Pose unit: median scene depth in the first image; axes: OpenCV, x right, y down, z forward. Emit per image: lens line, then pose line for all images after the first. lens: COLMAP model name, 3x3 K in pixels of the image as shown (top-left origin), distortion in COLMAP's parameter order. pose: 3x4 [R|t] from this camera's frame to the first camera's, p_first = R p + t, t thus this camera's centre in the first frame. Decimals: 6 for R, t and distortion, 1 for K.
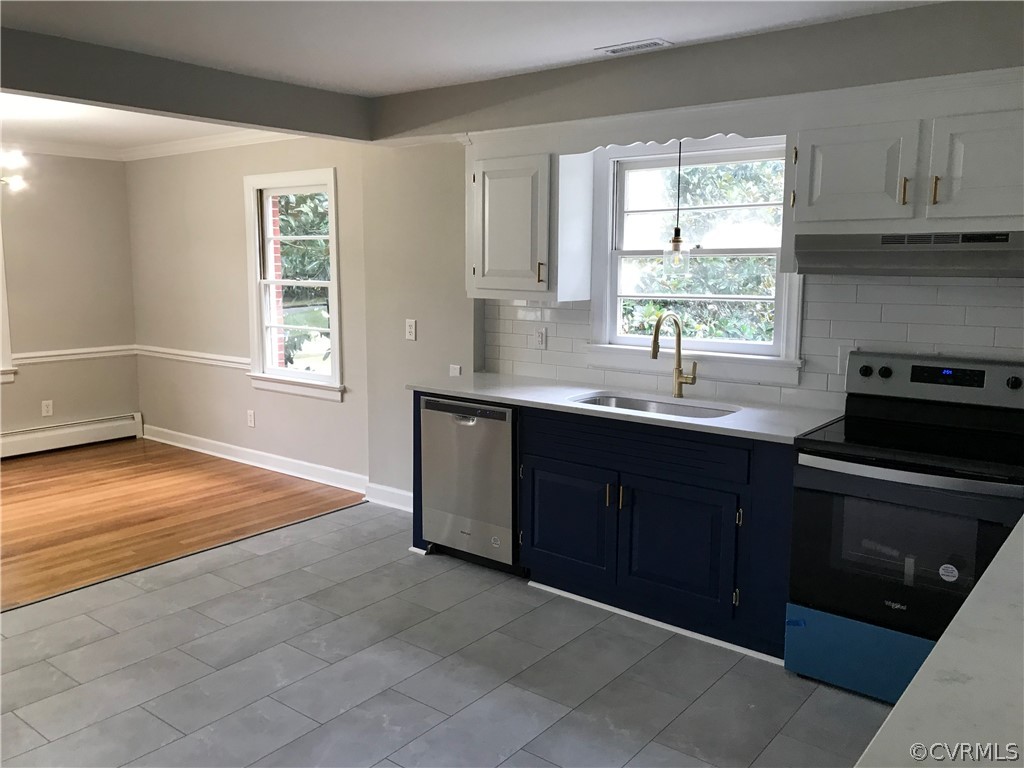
lens RADIAL K [[829.2, 0, 512.0], [0, 829.2, 384.0], [0, 0, 1]] dist [0.007738, 0.008405]
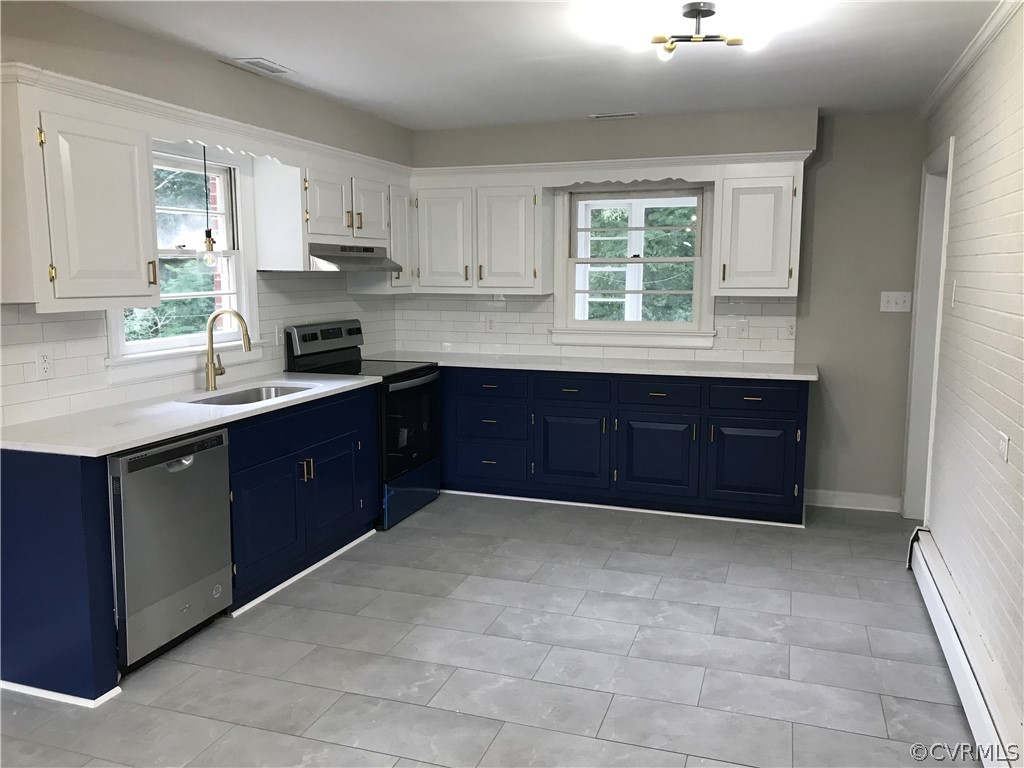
lens RADIAL K [[851.7, 0, 502.2], [0, 851.7, 383.3], [0, 0, 1]] dist [0.012879, -0.003526]
pose [[-0.335167, -0.121325, 0.934314, -1.584705], [0.145115, 0.973193, 0.178431, -0.223609], [-0.930916, 0.195387, -0.308576, 1.673945]]
